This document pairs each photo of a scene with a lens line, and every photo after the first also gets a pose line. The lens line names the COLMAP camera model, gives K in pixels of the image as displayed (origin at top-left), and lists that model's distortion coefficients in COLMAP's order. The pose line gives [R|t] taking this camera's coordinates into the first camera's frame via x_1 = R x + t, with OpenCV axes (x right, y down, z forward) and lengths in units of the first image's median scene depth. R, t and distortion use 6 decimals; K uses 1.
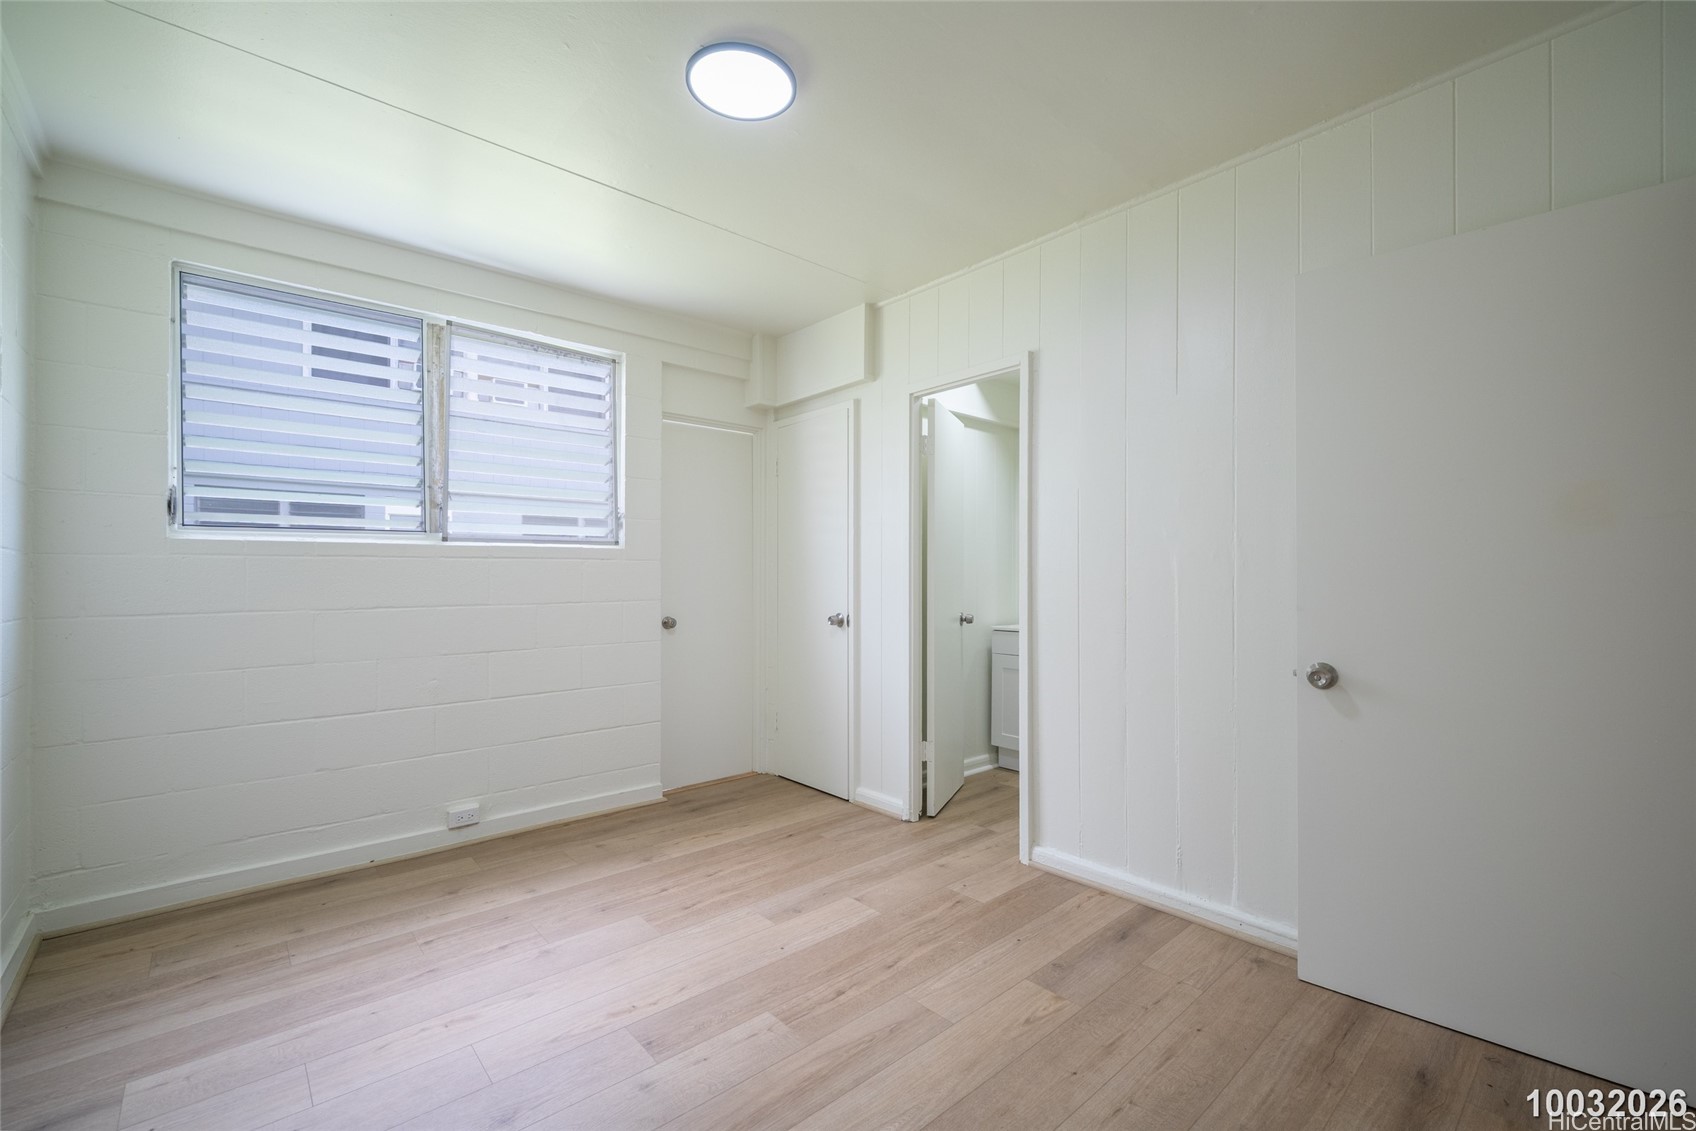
lens RADIAL K [[722.9, 0, 857.0], [0, 722.9, 574.1], [0, 0, 1]] dist [-0.001975, -0.000302]
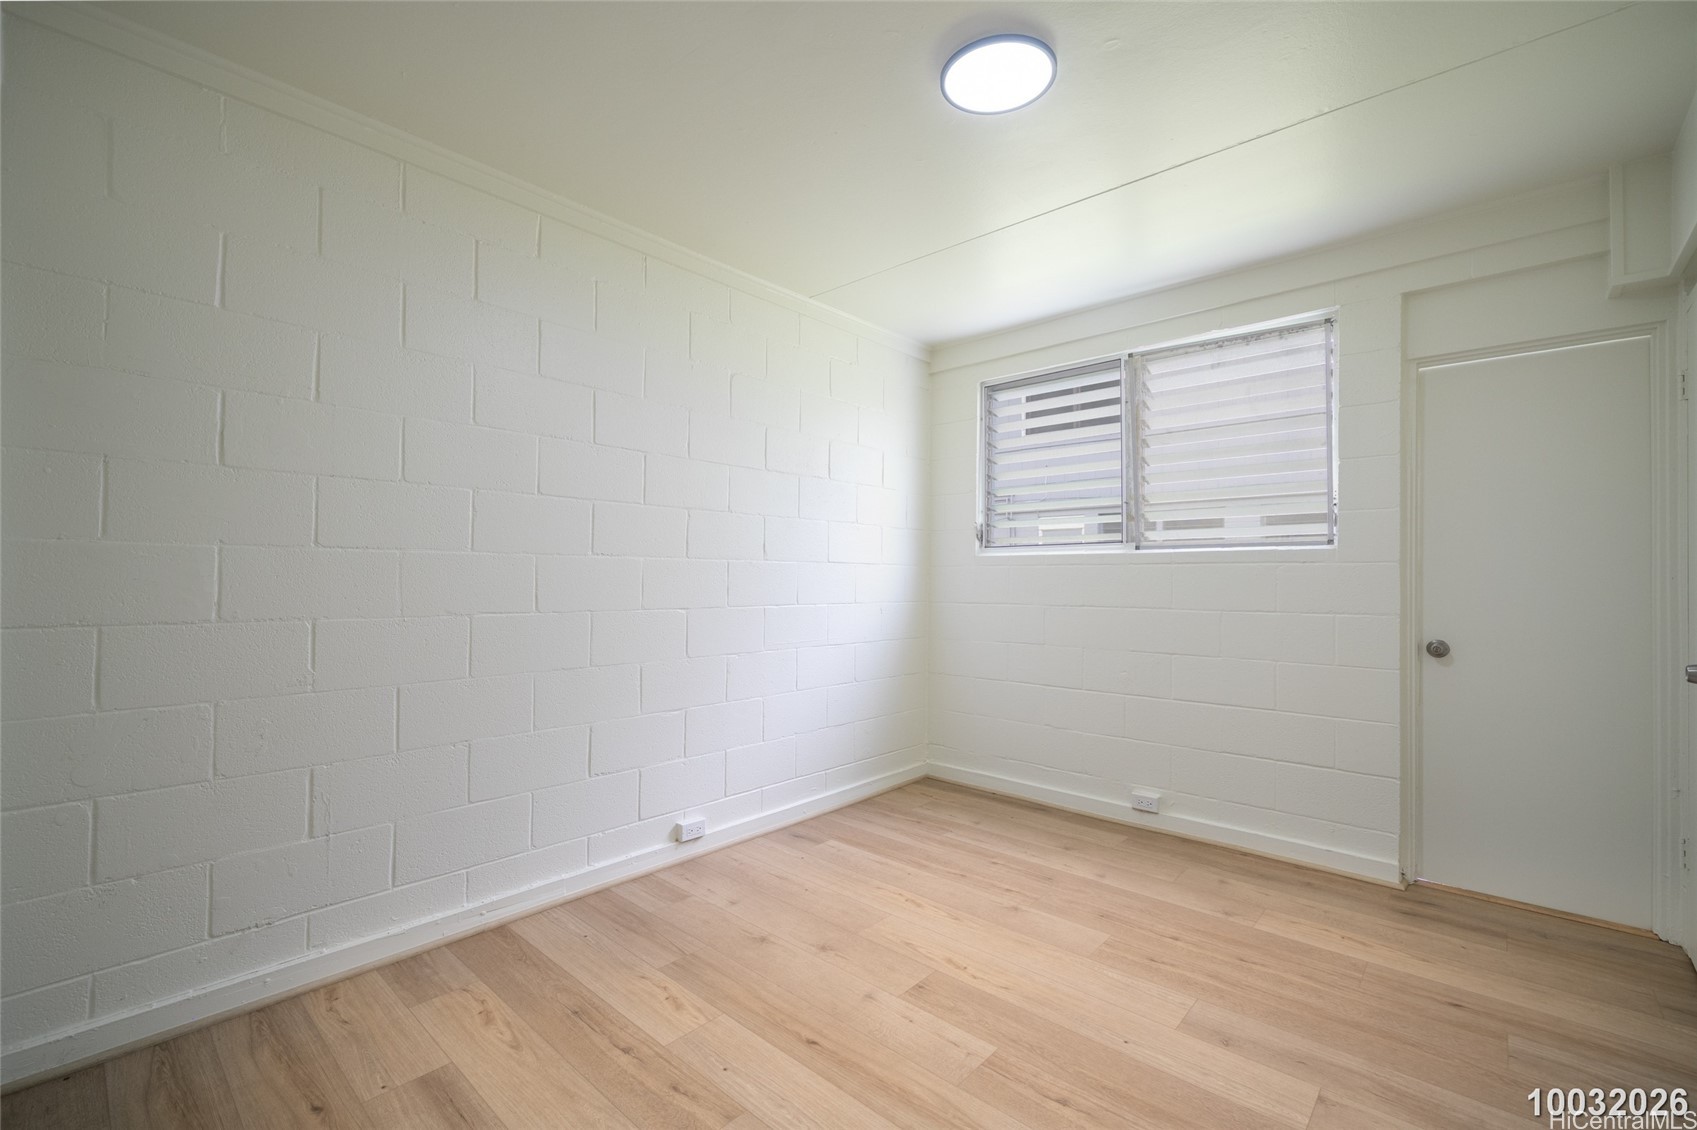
lens RADIAL K [[723.3, 0, 855.5], [0, 723.3, 566.8], [0, 0, 1]] dist [-0.001975, -0.000302]
pose [[0.108739, -0.015173, -0.993955, 0.510592], [-0.005780, 0.999857, -0.015895, 0.001719], [0.994054, 0.007473, 0.108636, 0.461304]]
